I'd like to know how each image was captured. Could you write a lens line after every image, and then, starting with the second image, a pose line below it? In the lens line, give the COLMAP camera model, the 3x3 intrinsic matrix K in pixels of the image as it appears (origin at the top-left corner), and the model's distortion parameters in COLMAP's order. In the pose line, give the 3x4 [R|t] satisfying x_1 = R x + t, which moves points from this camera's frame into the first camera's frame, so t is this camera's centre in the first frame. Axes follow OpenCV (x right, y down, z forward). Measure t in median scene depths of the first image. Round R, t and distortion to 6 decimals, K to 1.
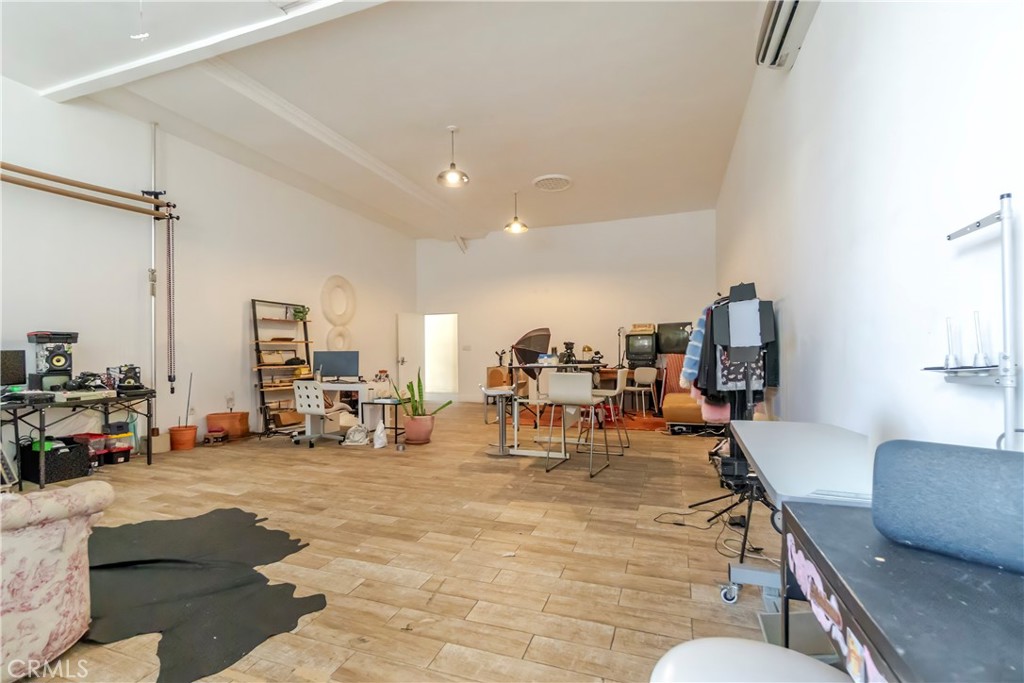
lens RADIAL K [[458.1, 0, 509.5], [0, 458.1, 341.7], [0, 0, 1]] dist [0.000202, 0.000002]
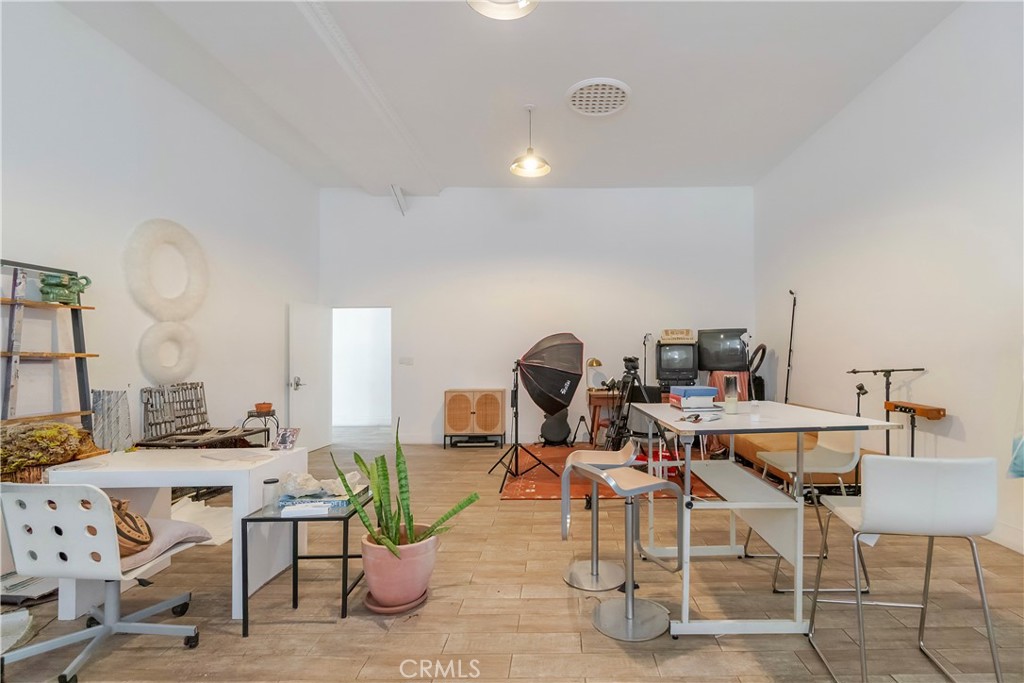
lens RADIAL K [[421.6, 0, 515.8], [0, 421.6, 344.8], [0, 0, 1]] dist [-0.000425, -0.000117]
pose [[0.943180, 0.008807, 0.332165, -0.176724], [-0.008592, 0.999961, -0.002115, -0.011387], [-0.332171, -0.000859, 0.943219, 0.462672]]
